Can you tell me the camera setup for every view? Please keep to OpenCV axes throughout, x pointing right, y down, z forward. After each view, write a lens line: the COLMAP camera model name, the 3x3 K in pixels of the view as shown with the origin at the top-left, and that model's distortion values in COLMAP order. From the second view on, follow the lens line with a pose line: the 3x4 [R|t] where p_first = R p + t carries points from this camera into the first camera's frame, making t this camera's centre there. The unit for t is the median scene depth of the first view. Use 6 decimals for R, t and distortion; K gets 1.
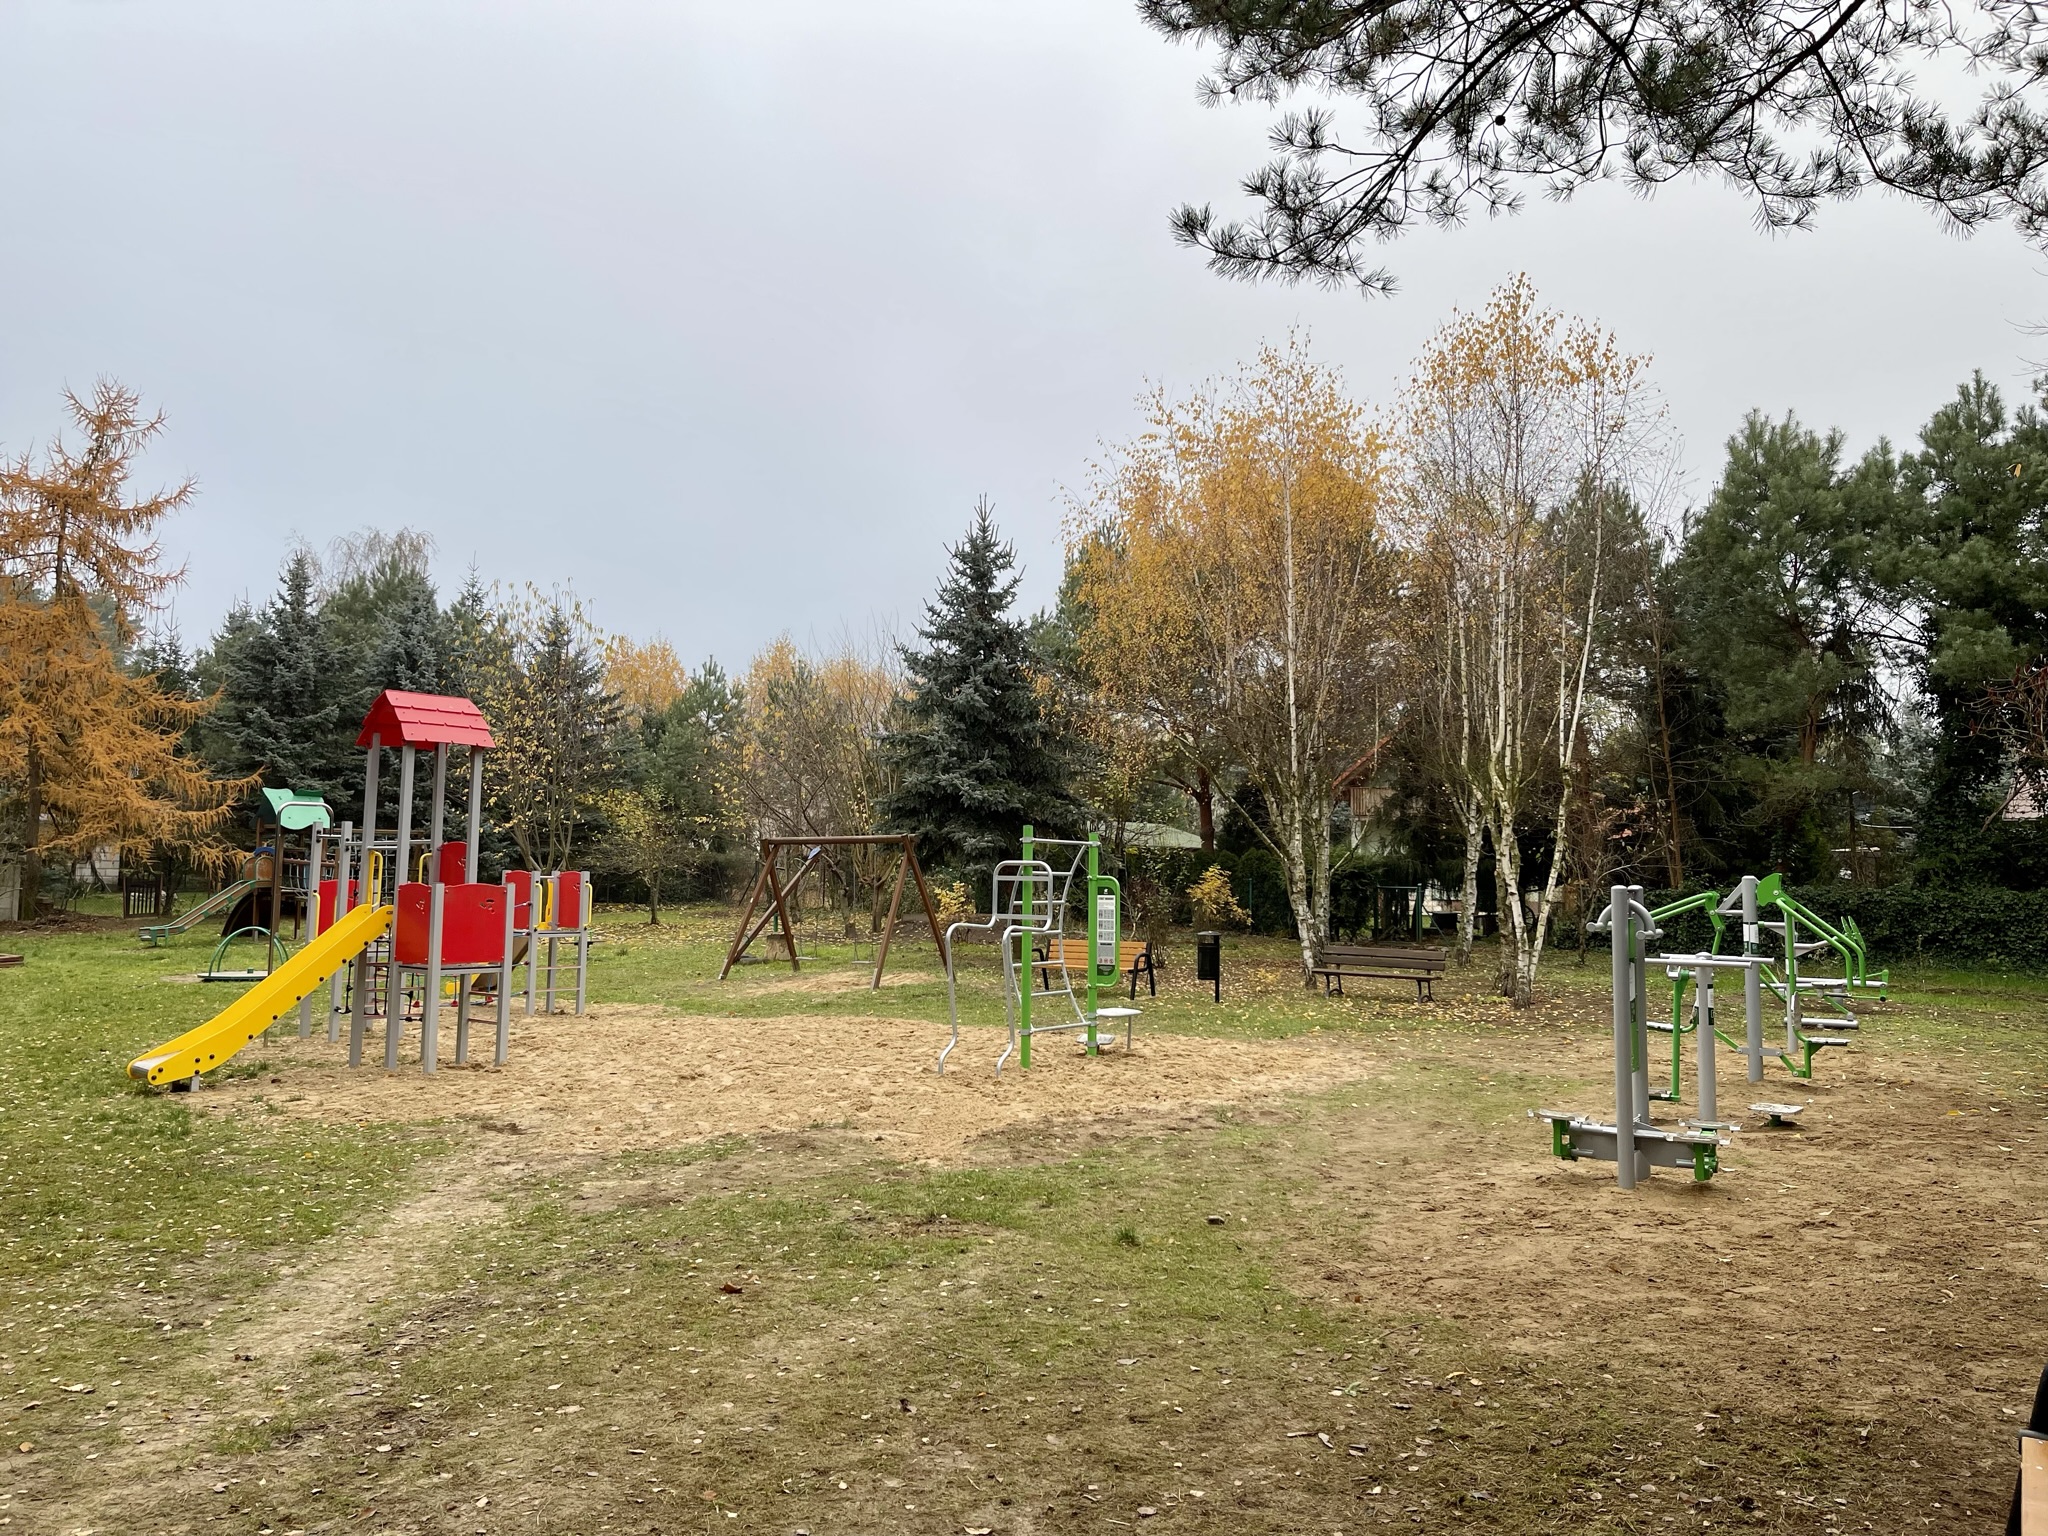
lens RADIAL K [[1473.7, 0, 1024.0], [0, 1473.7, 768.0], [0, 0, 1]] dist [0.025065, -0.001725]
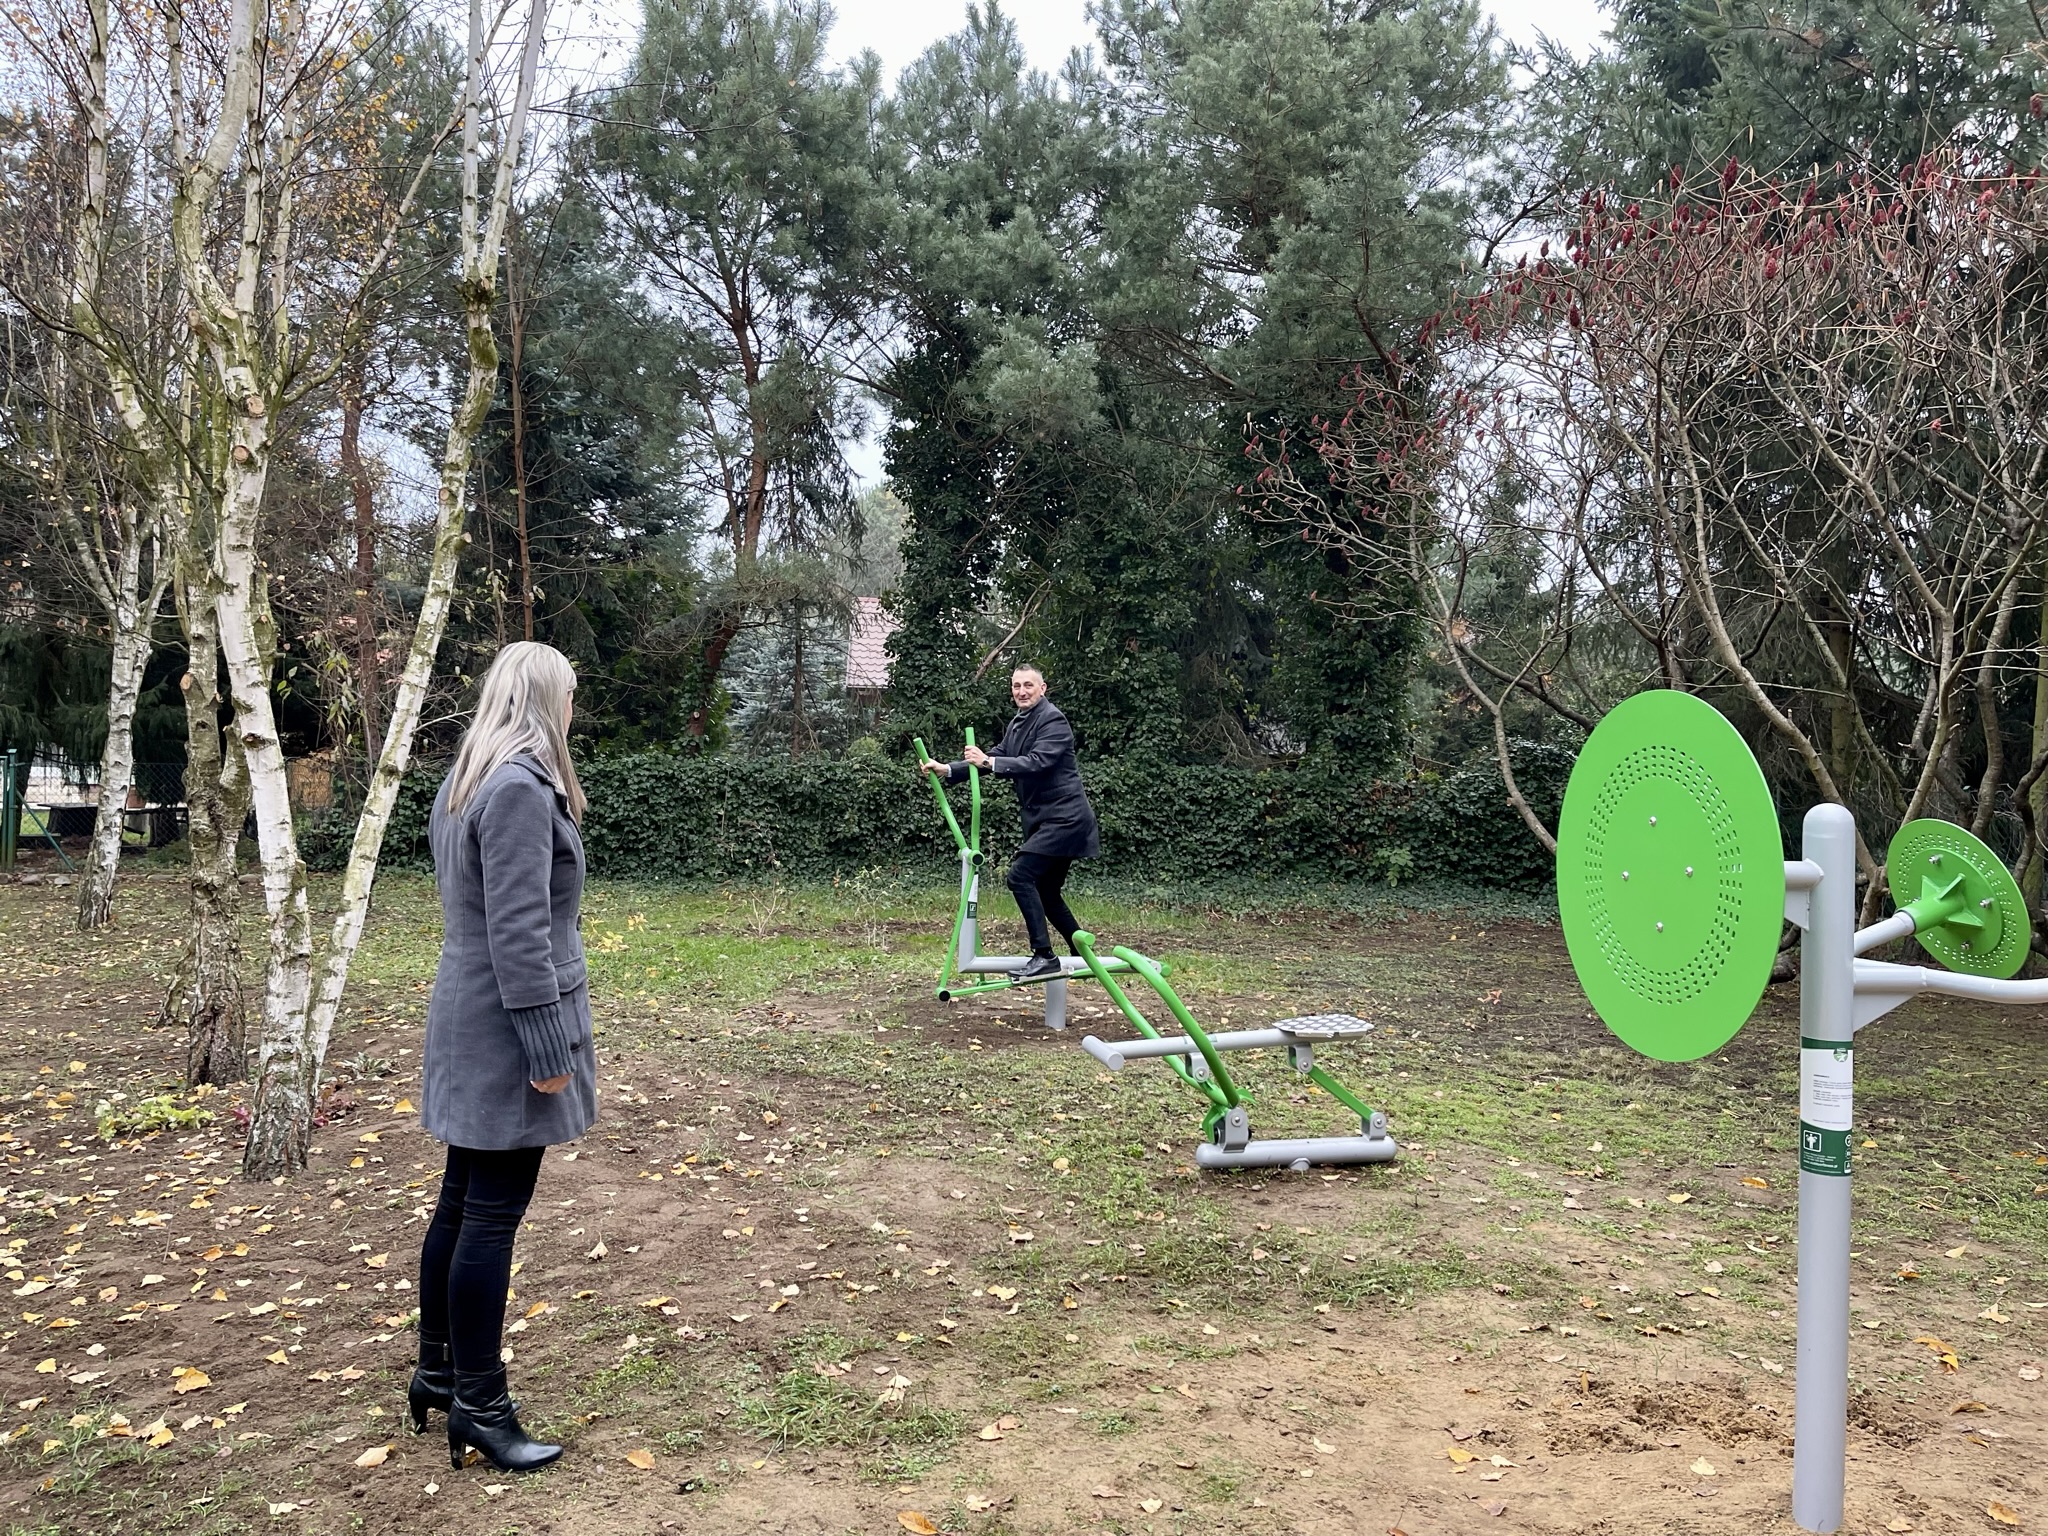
lens RADIAL K [[1473.7, 0, 1024.0], [0, 1473.7, 768.0], [0, 0, 1]] dist [0.025065, -0.001725]
pose [[0.677215, 0.006916, 0.735753, 0.157163], [-0.063554, 0.996768, 0.049128, 0.046364], [-0.733036, -0.080030, 0.675466, 0.495378]]
